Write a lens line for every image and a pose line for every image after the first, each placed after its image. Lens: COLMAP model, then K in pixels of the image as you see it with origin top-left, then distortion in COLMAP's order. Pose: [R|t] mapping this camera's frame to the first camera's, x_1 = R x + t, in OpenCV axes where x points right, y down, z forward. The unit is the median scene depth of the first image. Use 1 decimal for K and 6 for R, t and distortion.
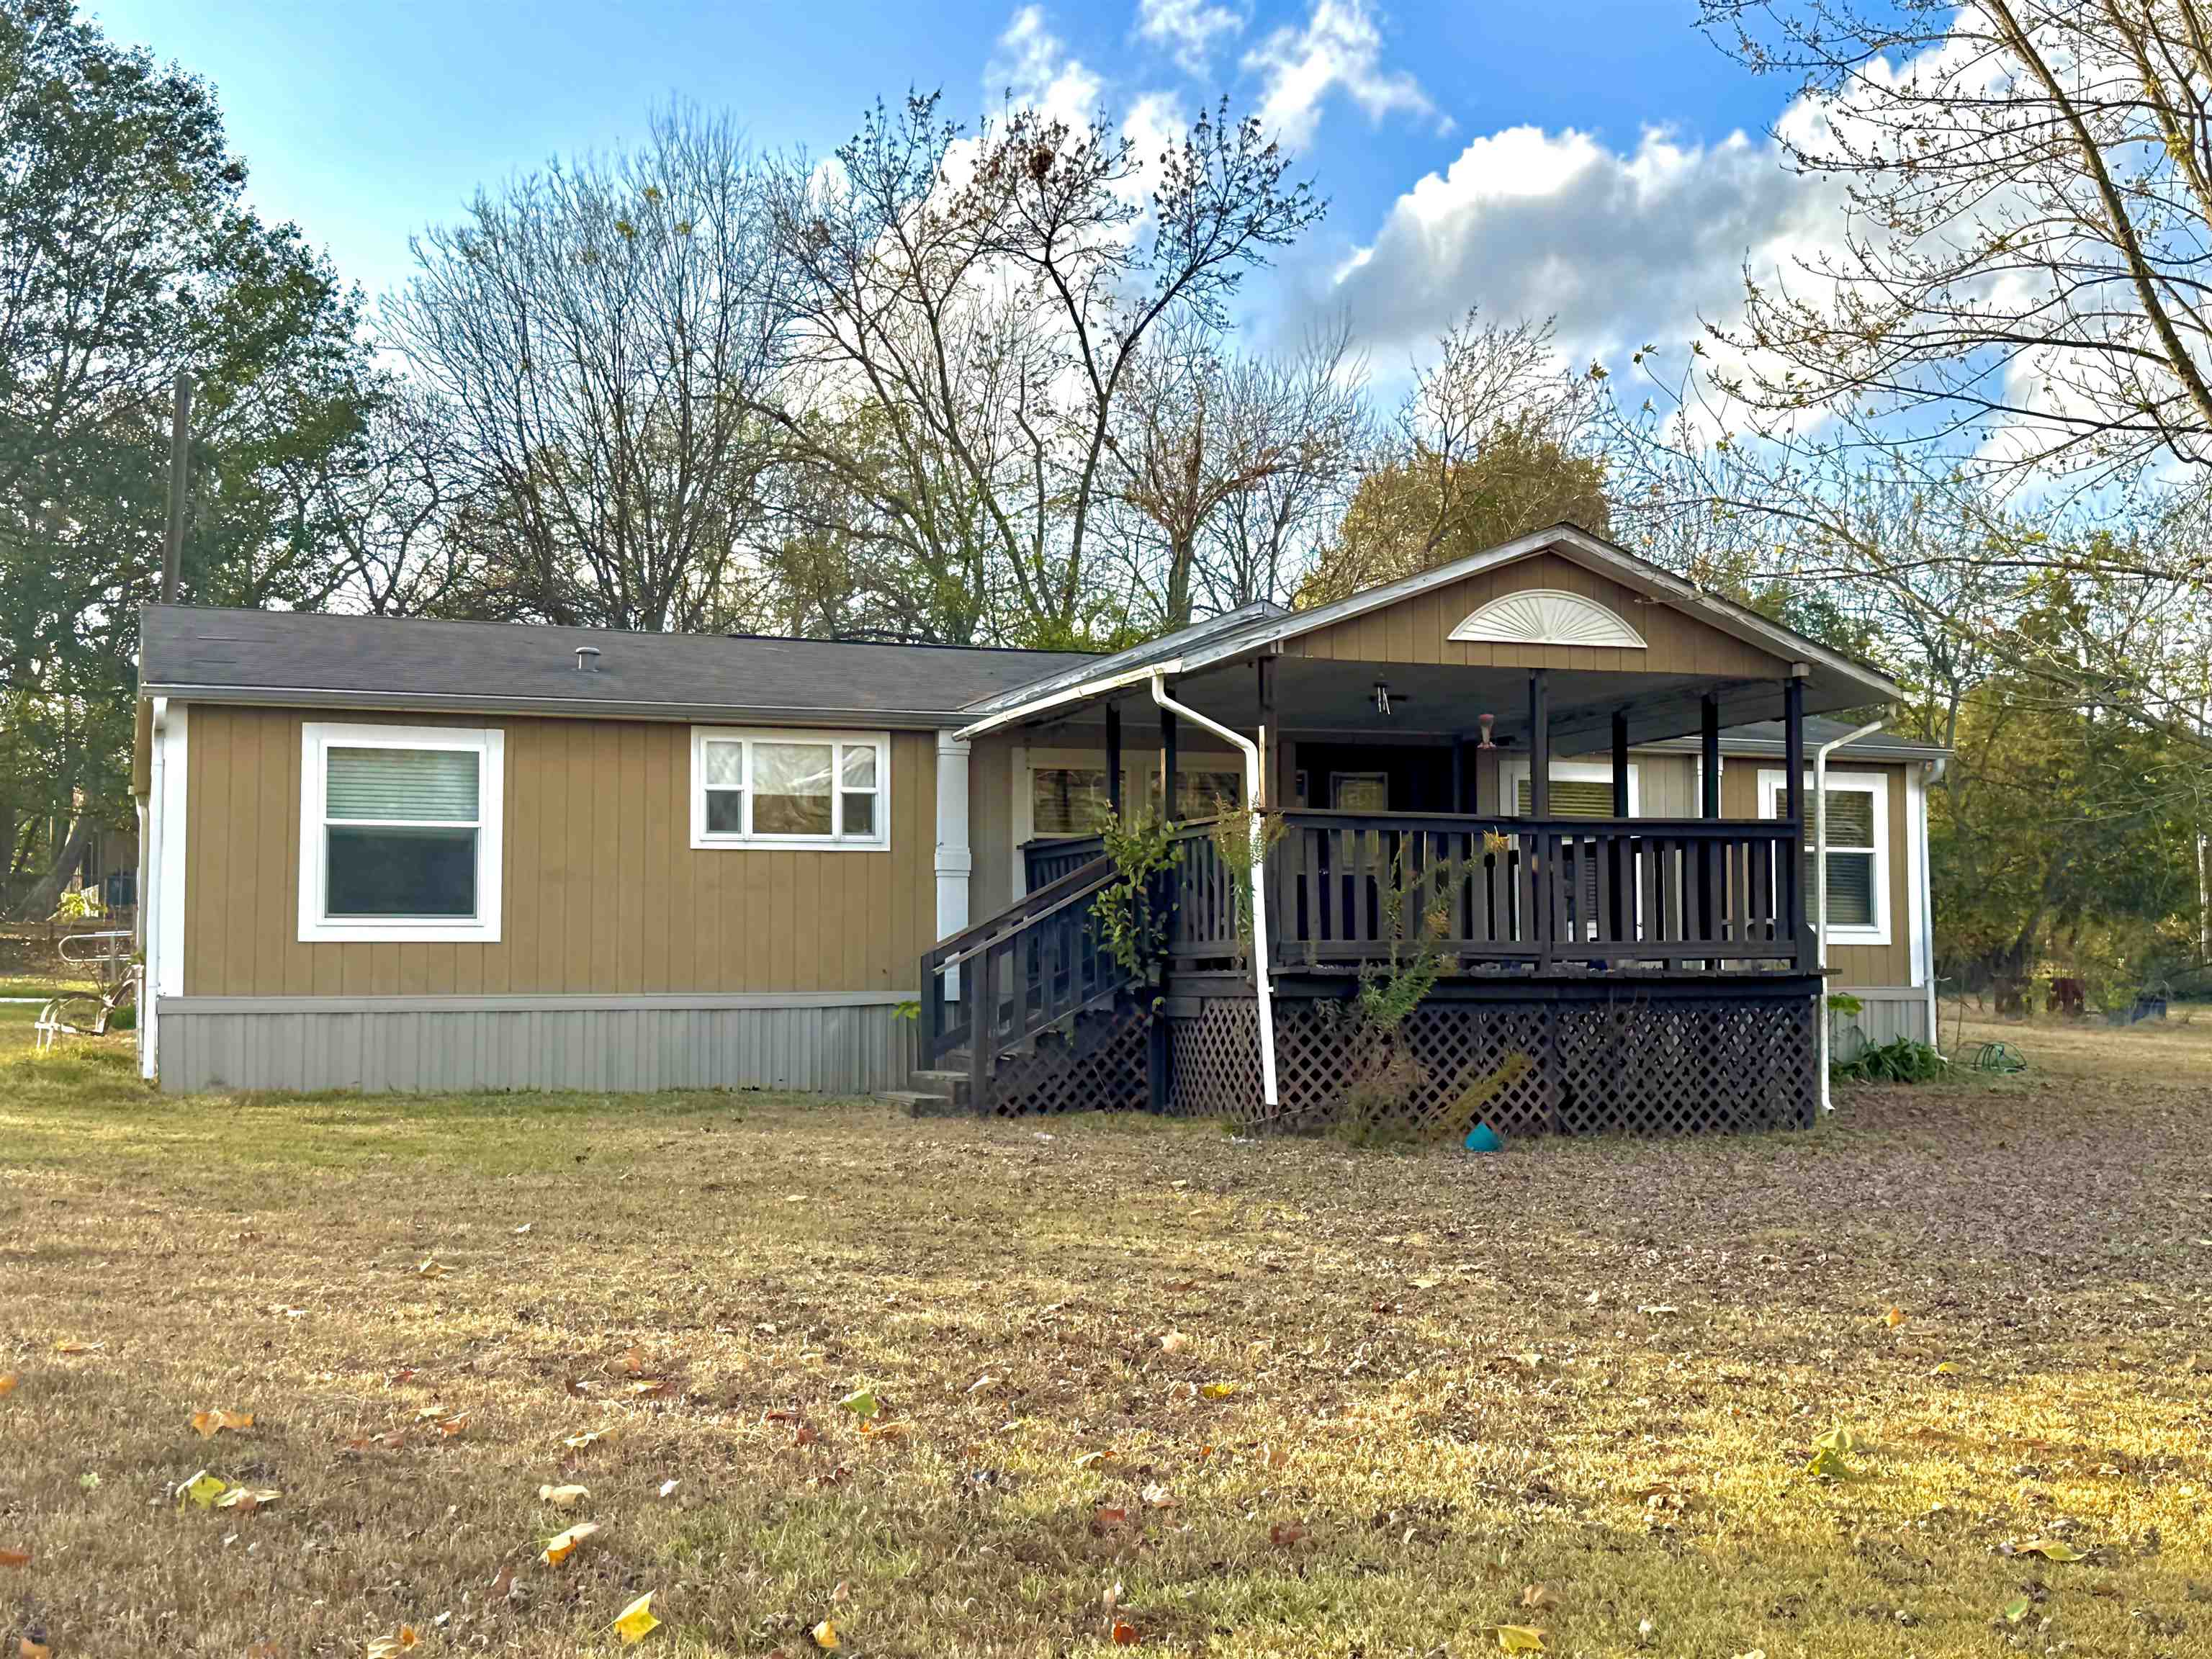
lens RADIAL K [[2500.6, 0, 1106.9], [0, 2500.6, 834.0], [0, 0, 1]] dist [0.080027, 0.000000]
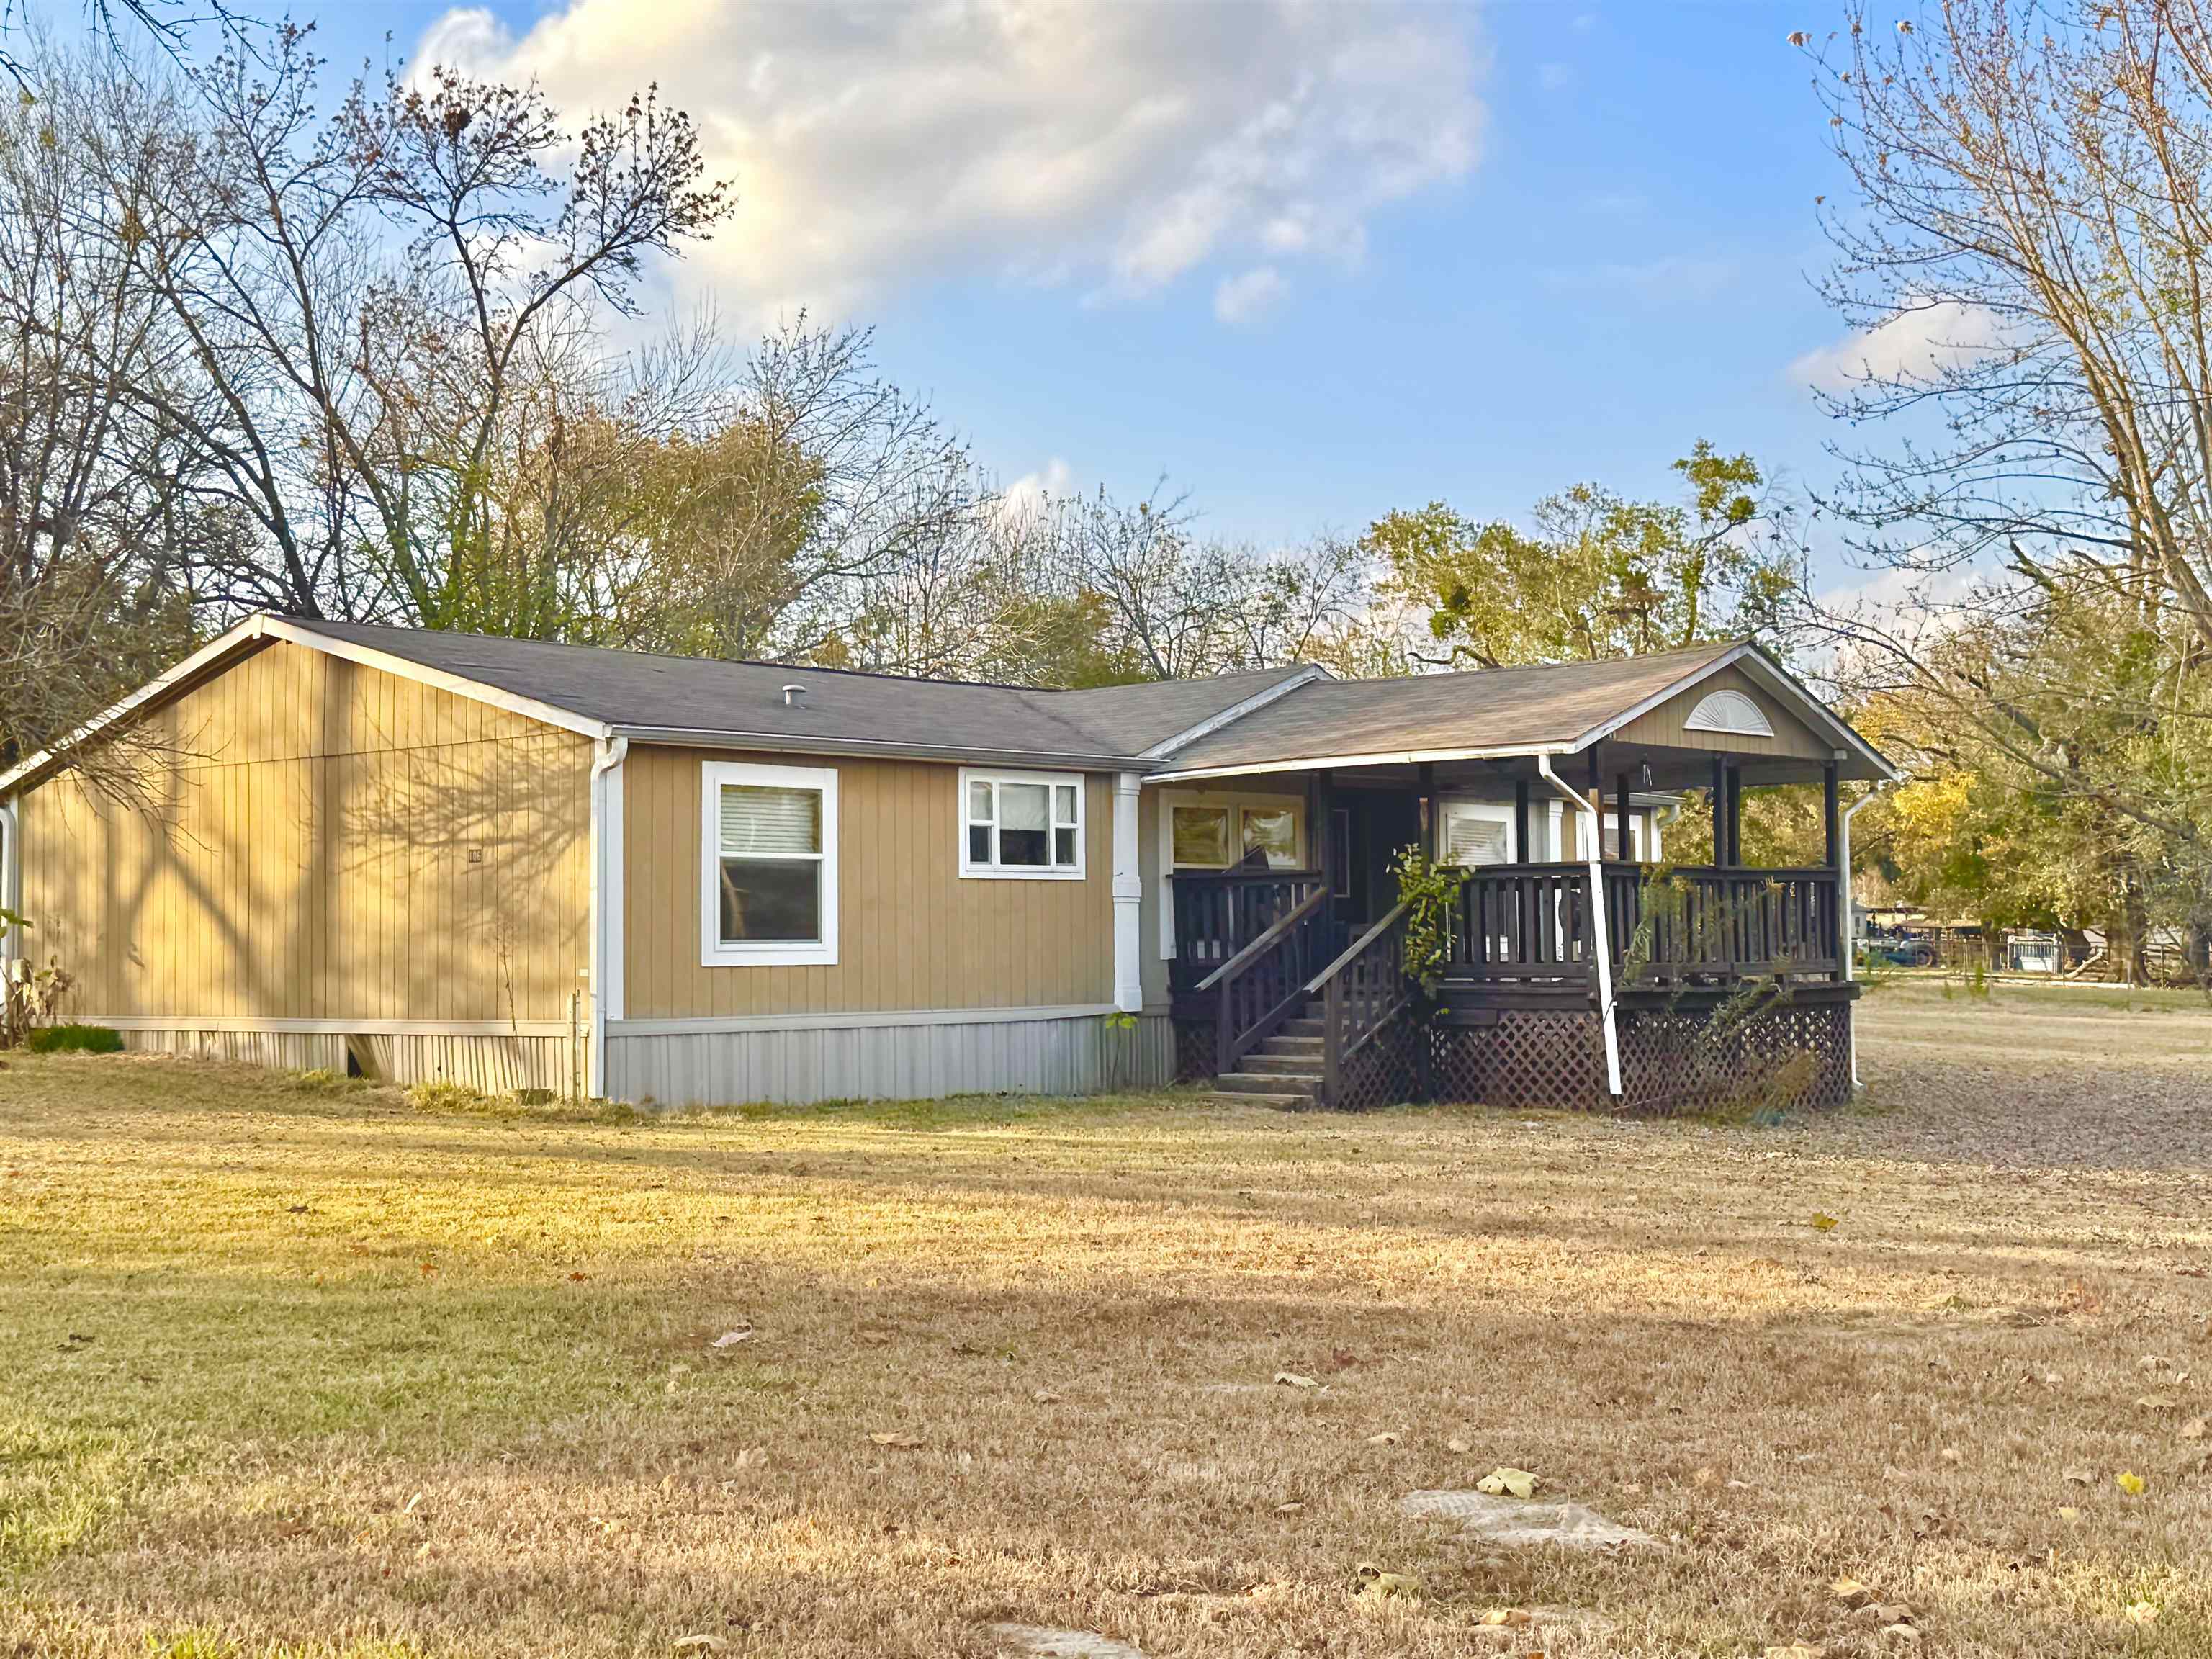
lens RADIAL K [[2710.5, 0, 1109.0], [0, 2710.5, 809.2], [0, 0, 1]] dist [0.083914, 0.000000]
pose [[0.889313, 0.018810, 0.456912, -0.671636], [-0.020780, 0.999784, -0.000714, -0.025632], [-0.456827, -0.008859, 0.889511, -0.095065]]
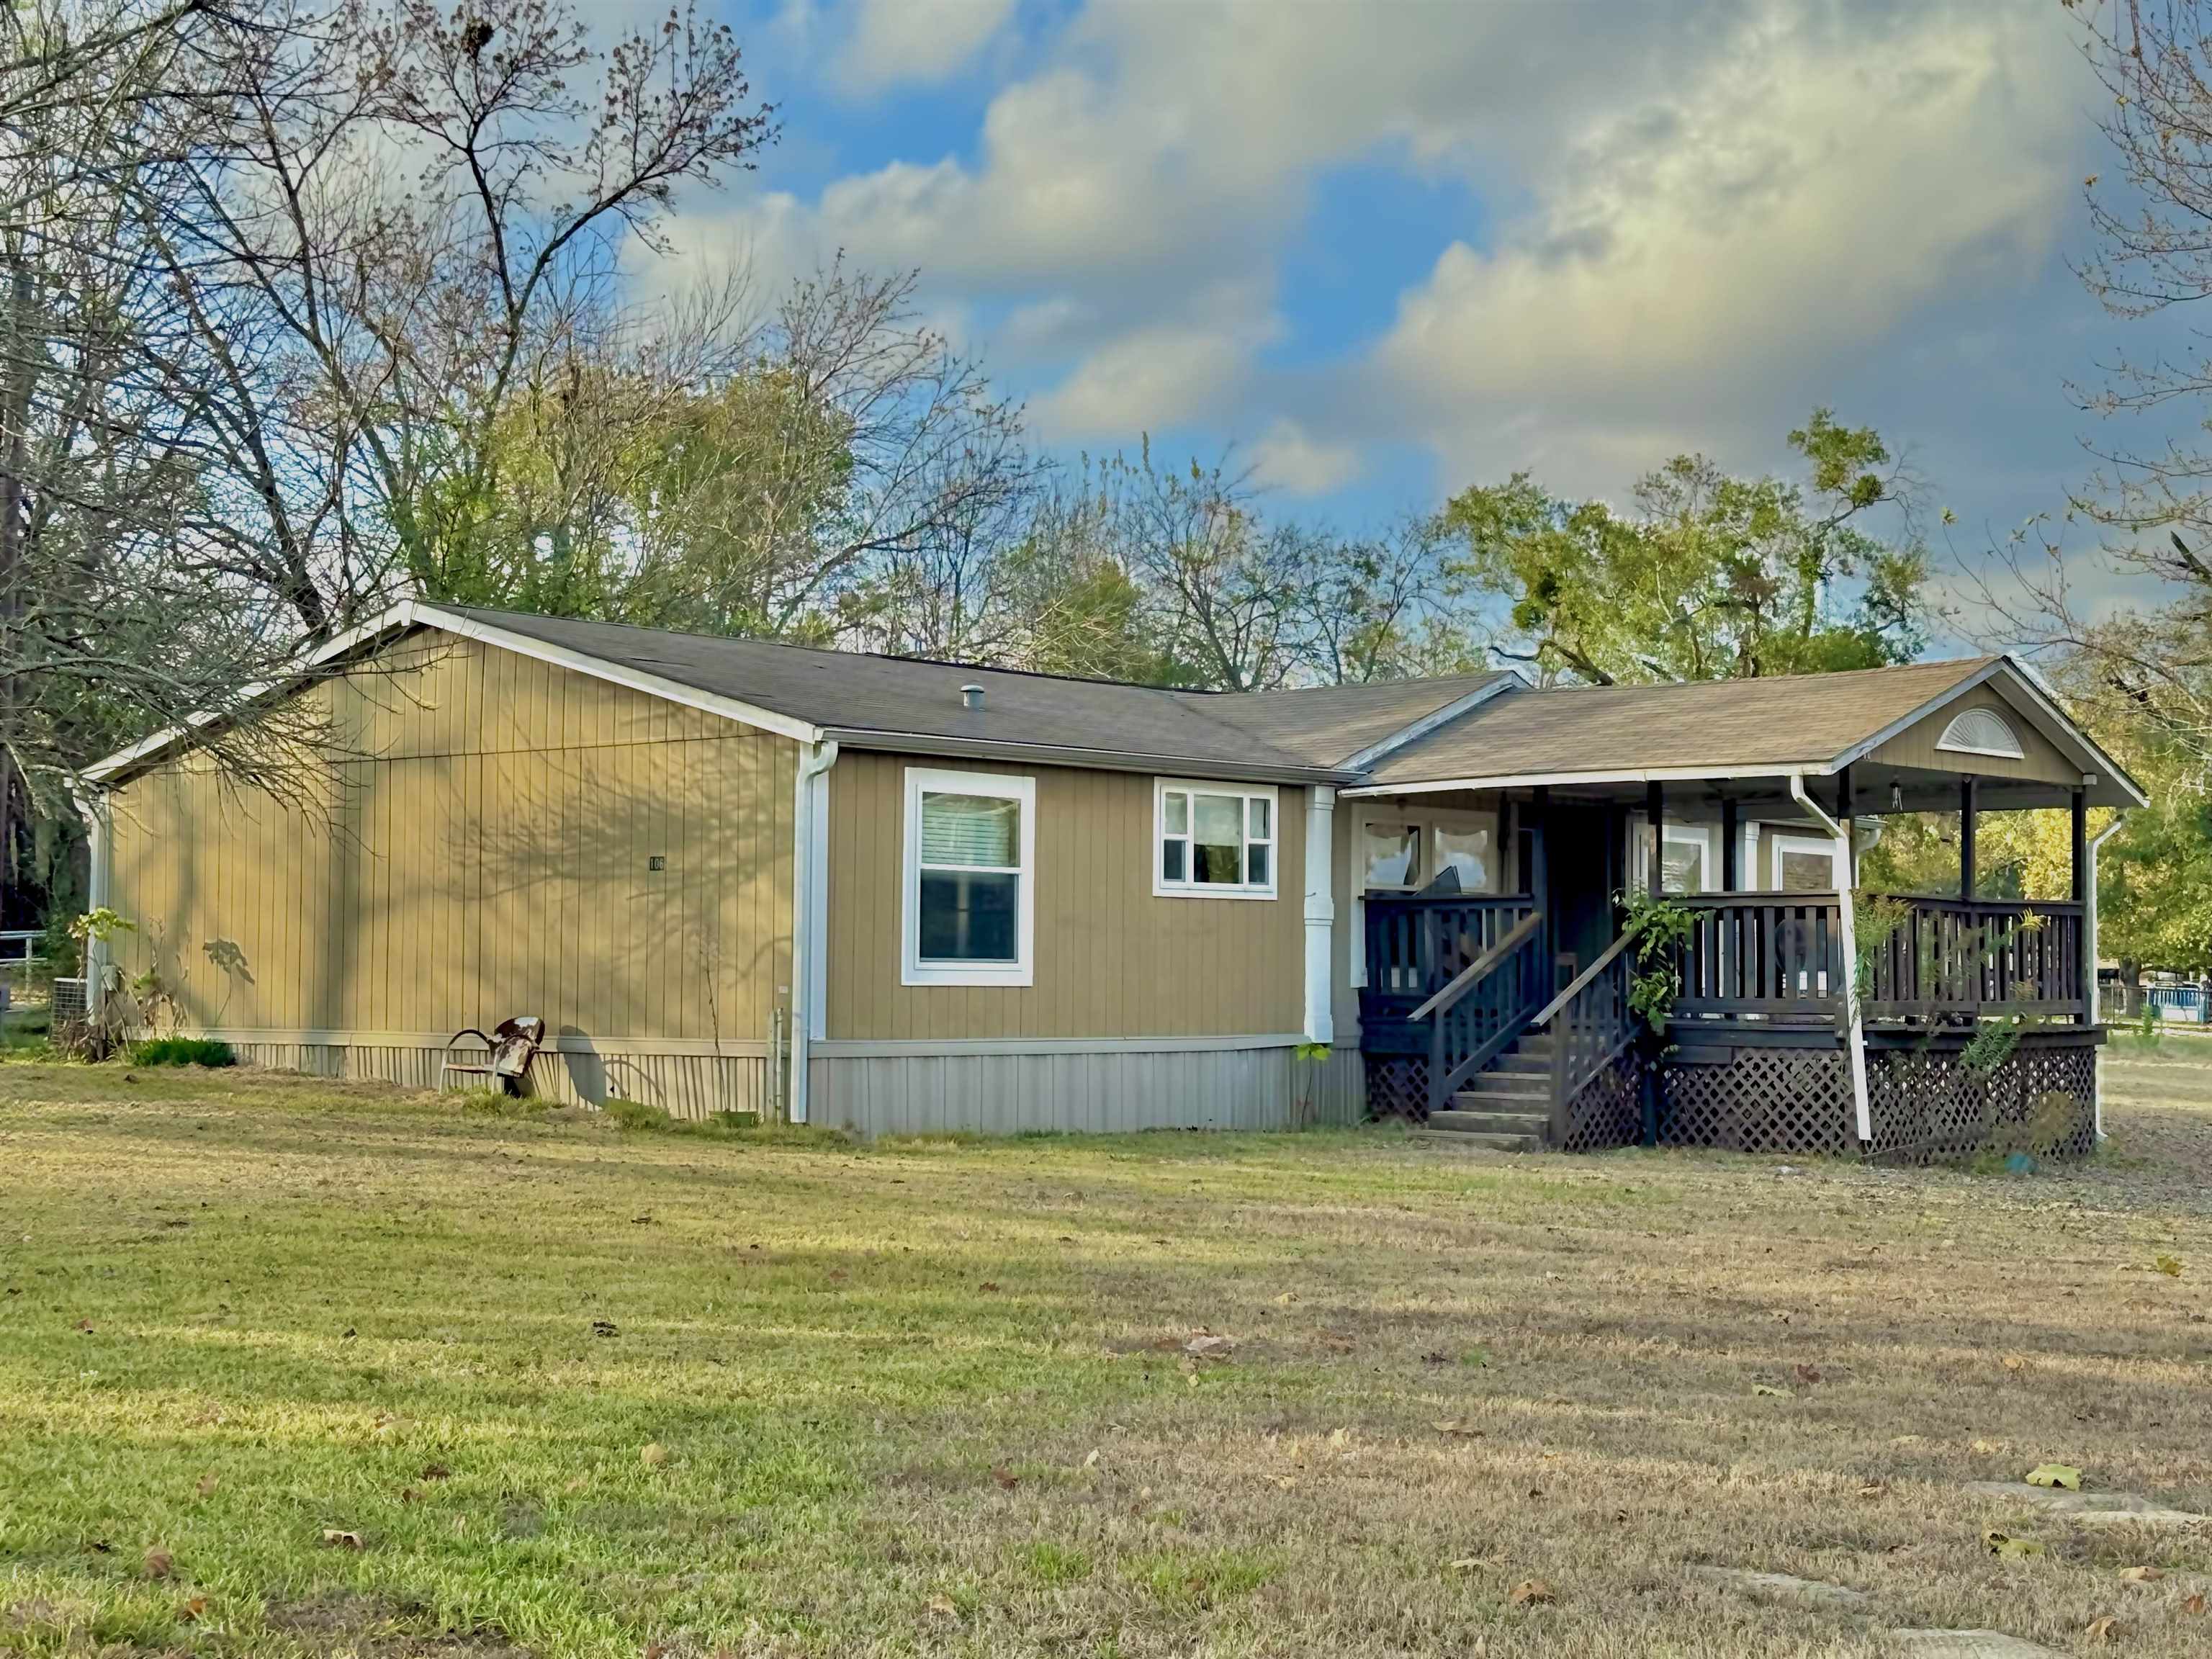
lens RADIAL K [[3156.3, 0, 1103.8], [0, 3156.3, 850.5], [0, 0, 1]] dist [0.087126, 0.000000]
pose [[0.884761, 0.029451, 0.465113, -0.807510], [-0.038487, 0.999210, 0.009943, -0.025622], [-0.464452, -0.026698, 0.885196, -0.139212]]
